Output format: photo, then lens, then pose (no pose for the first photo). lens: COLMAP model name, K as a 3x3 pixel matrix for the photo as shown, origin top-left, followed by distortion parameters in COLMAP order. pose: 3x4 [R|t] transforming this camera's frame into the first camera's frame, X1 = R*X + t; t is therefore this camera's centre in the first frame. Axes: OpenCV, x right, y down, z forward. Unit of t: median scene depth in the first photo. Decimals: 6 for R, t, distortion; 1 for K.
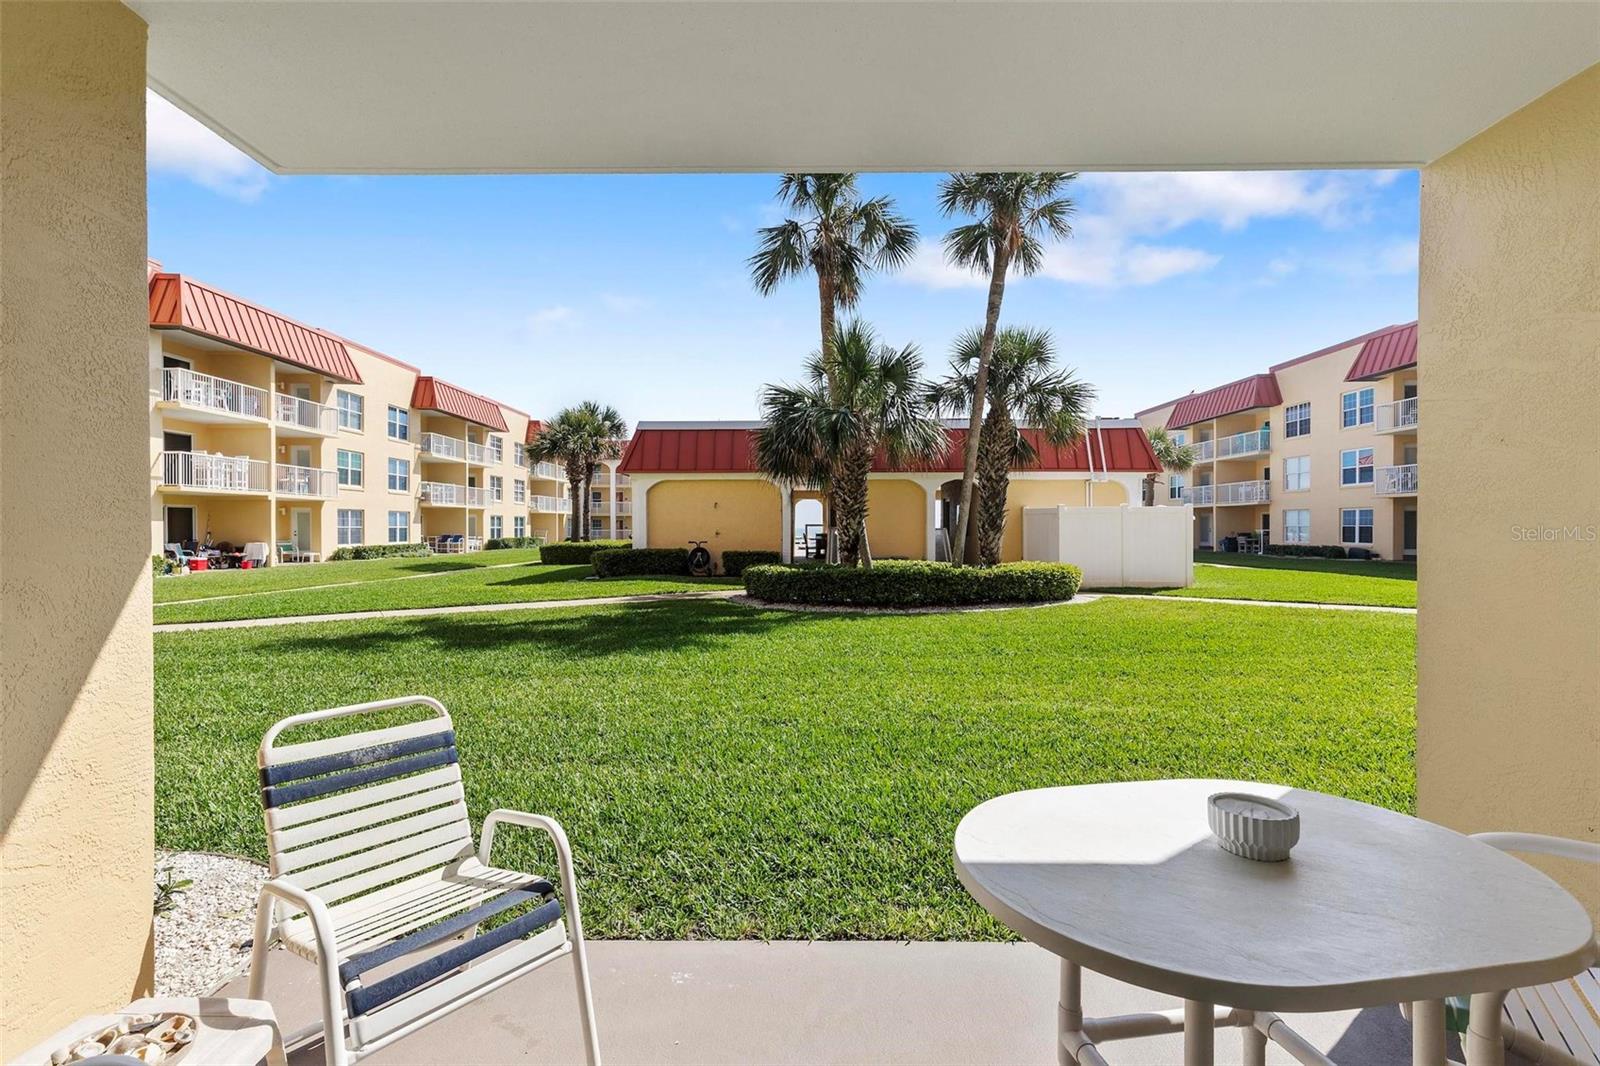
lens RADIAL K [[721.7, 0, 797.8], [0, 721.7, 531.9], [0, 0, 1]] dist [0.011189, -0.004698]
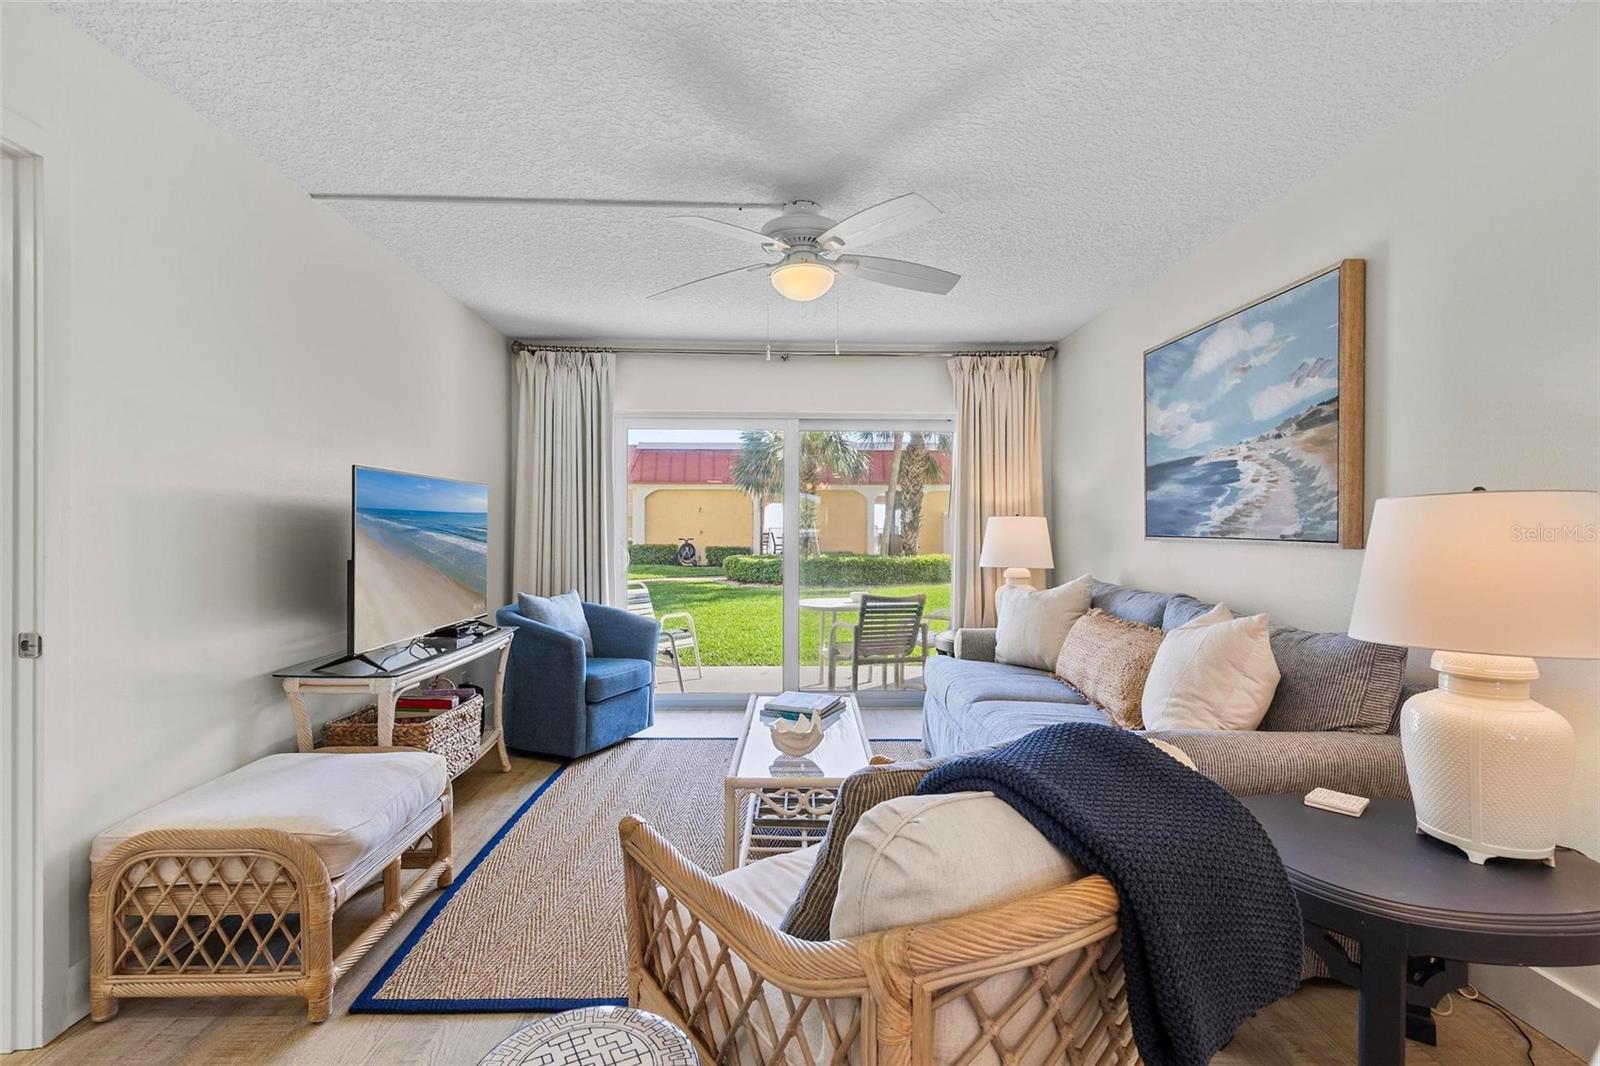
lens RADIAL K [[721.7, 0, 795.9], [0, 721.7, 529.6], [0, 0, 1]] dist [0.011189, -0.004698]
pose [[0.999291, 0.003173, 0.037515, 0.005829], [-0.003097, 0.999993, -0.002092, -0.000461], [-0.037522, 0.001975, 0.999294, -0.267113]]
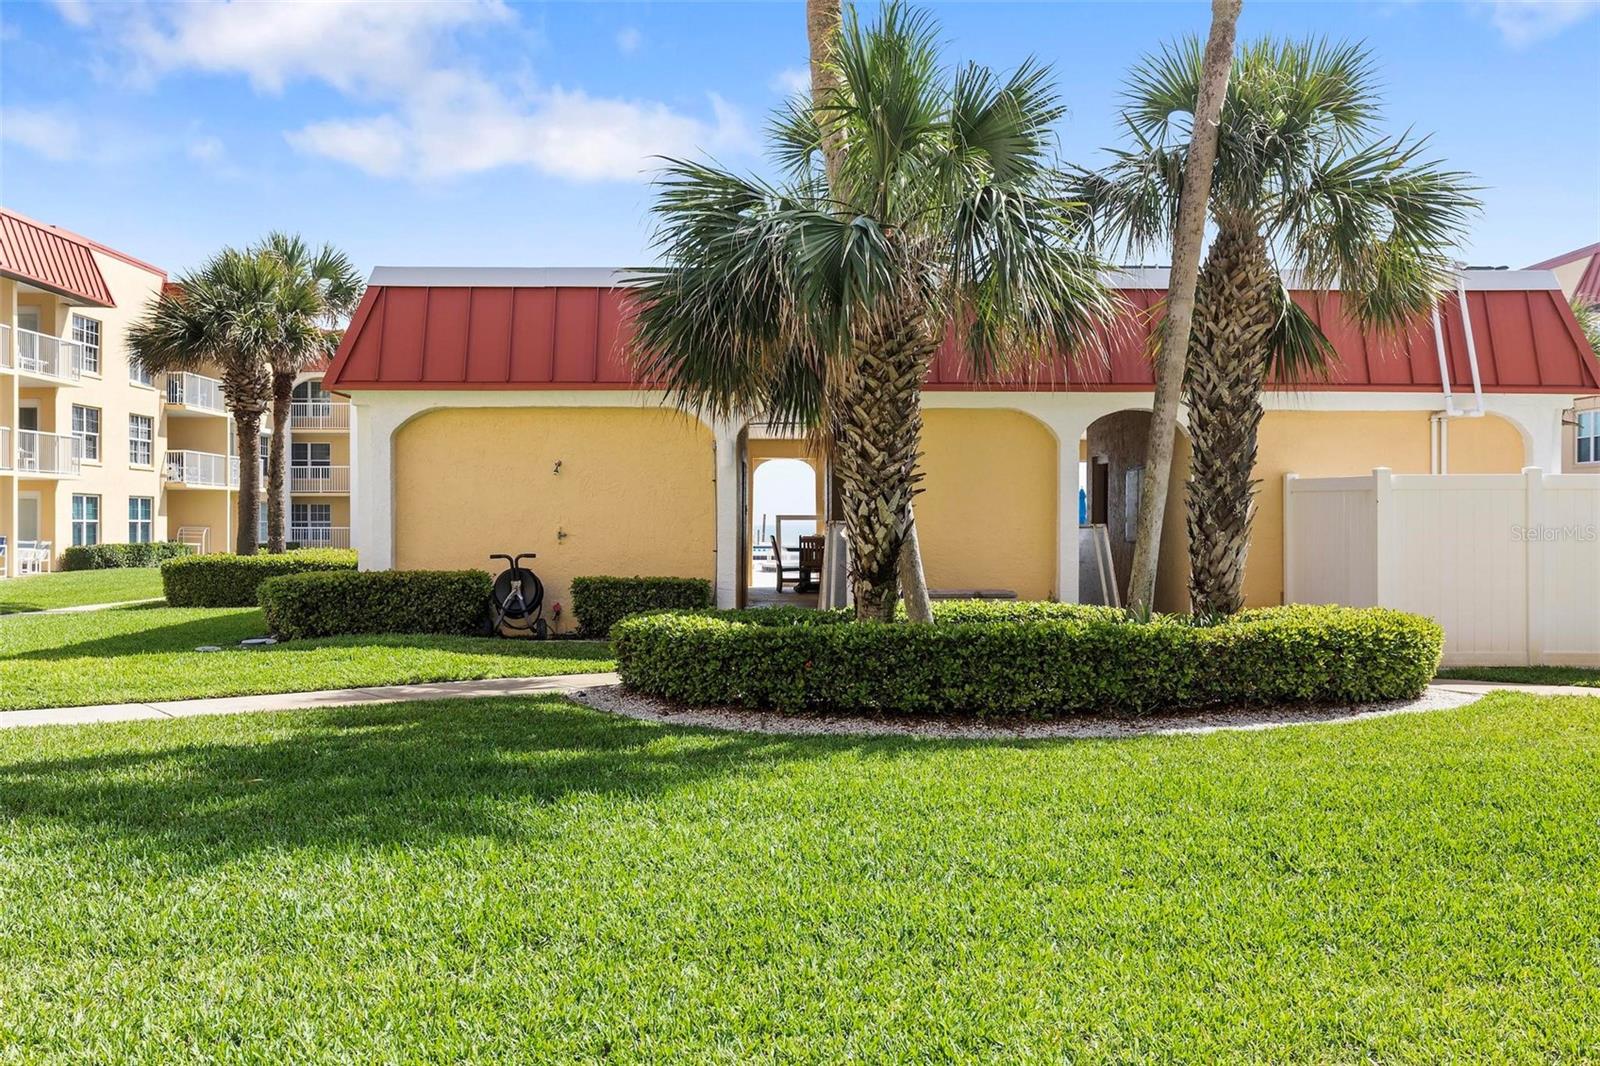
lens RADIAL K [[1532.6, 0, 800.3], [0, 1532.6, 532.3], [0, 0, 1]] dist [0.009410, 0.000000]
pose [[0.999765, 0.002731, 0.021499, 0.008360], [-0.002723, 0.999996, -0.000391, 0.000280], [-0.021500, 0.000333, 0.999769, 0.109852]]
